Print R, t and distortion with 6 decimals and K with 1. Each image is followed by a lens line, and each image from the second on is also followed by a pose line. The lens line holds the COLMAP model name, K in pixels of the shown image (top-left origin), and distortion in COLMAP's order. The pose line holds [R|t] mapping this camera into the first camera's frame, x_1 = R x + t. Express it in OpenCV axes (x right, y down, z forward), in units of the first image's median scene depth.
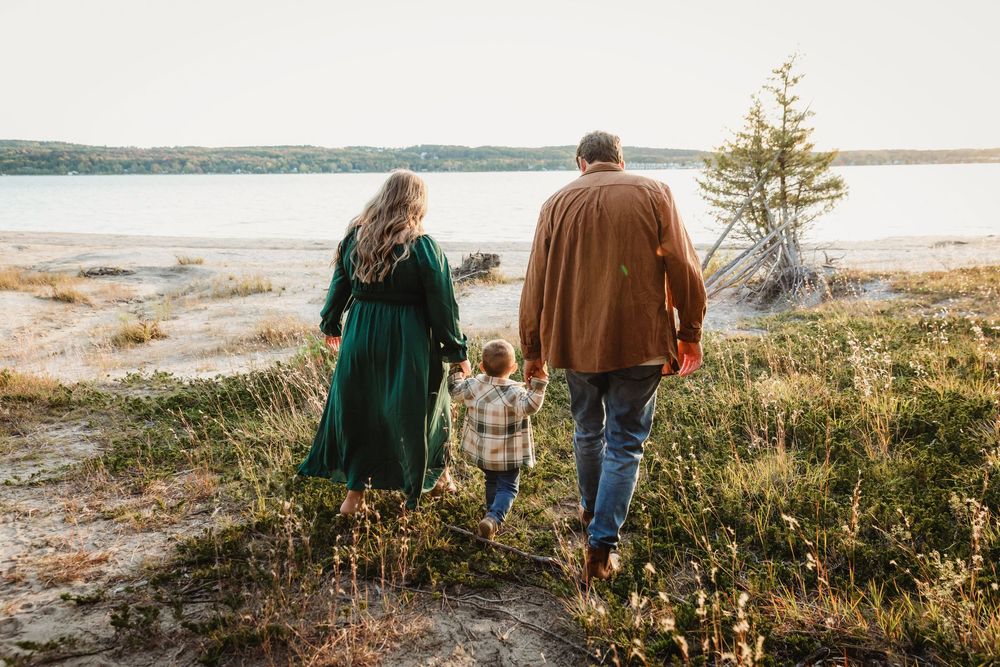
lens RADIAL K [[737.5, 0, 499.9], [0, 737.5, 334.1], [0, 0, 1]] dist [0.021651, -0.003143]
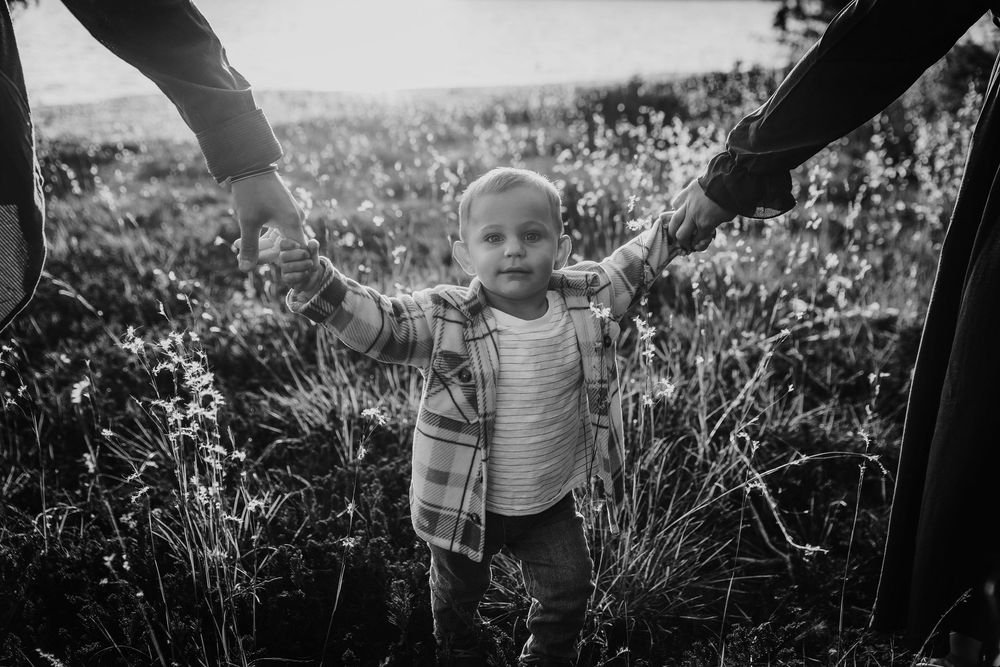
lens RADIAL K [[1295.9, 0, 500.1], [0, 1295.9, 333.2], [0, 0, 1]] dist [-0.005016, 0.000000]
pose [[0.726171, -0.149563, 0.671049, 0.151305], [0.119089, 0.988660, 0.091480, -0.008651], [-0.677121, 0.013484, 0.735748, 0.304308]]
